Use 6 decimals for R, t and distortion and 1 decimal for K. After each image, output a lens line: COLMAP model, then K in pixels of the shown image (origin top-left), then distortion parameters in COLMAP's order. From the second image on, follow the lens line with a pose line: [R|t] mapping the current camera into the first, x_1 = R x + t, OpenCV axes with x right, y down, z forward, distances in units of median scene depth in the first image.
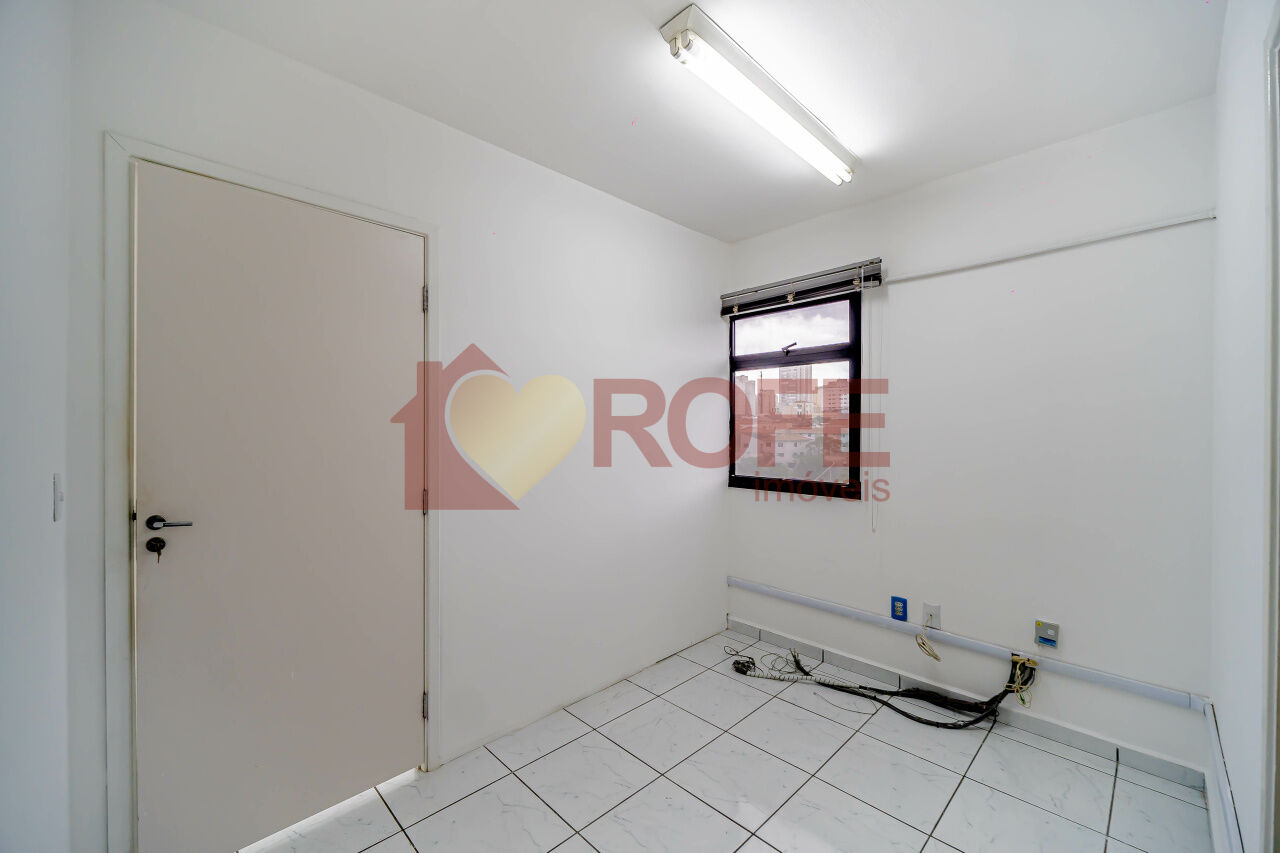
lens RADIAL K [[508.8, 0, 638.9], [0, 508.8, 428.7], [0, 0, 1]] dist [0.000448, -0.004205]
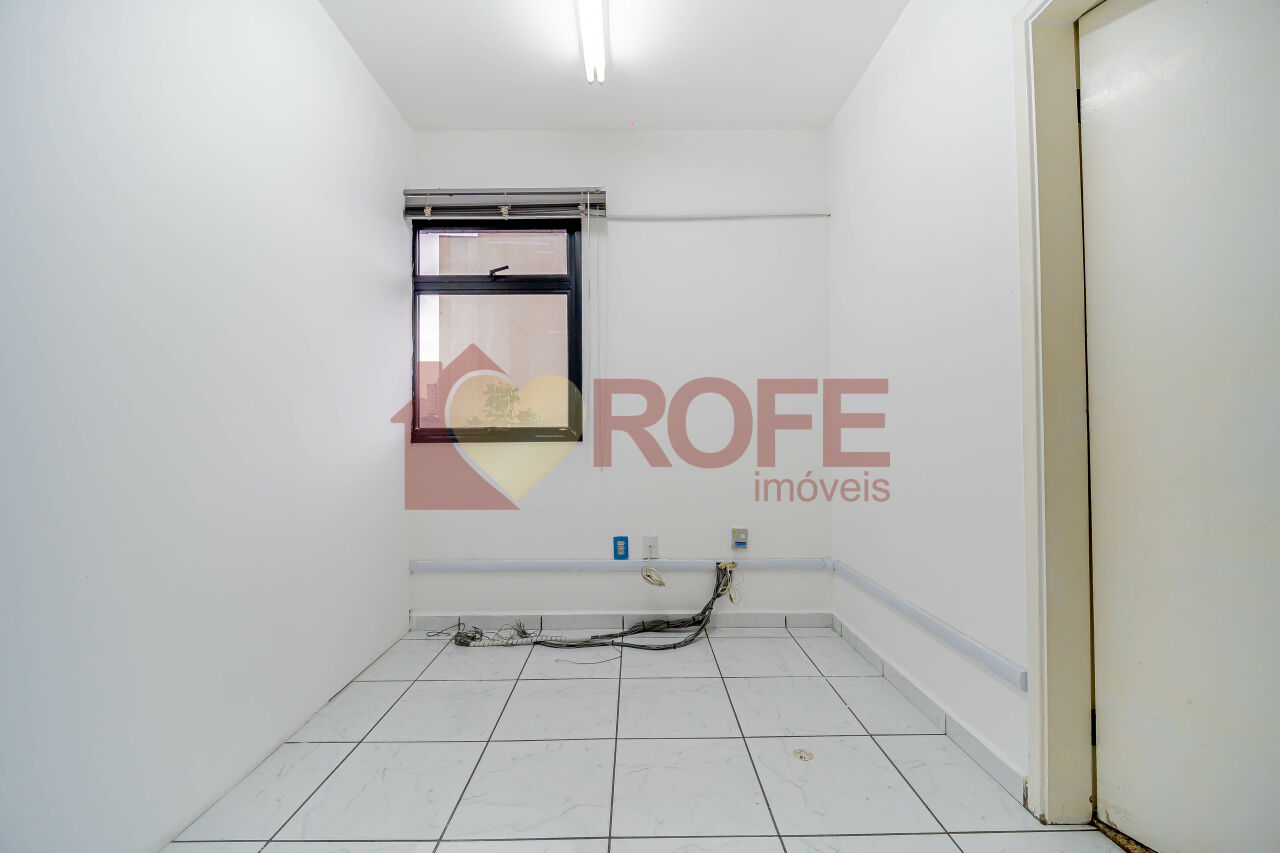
lens RADIAL K [[508.8, 0, 638.9], [0, 508.8, 428.7], [0, 0, 1]] dist [0.000448, -0.004205]
pose [[0.693840, 0.009850, 0.720062, -0.179082], [0.007601, 0.999751, -0.021001, 0.146333], [-0.720090, 0.020044, 0.693592, 0.291821]]
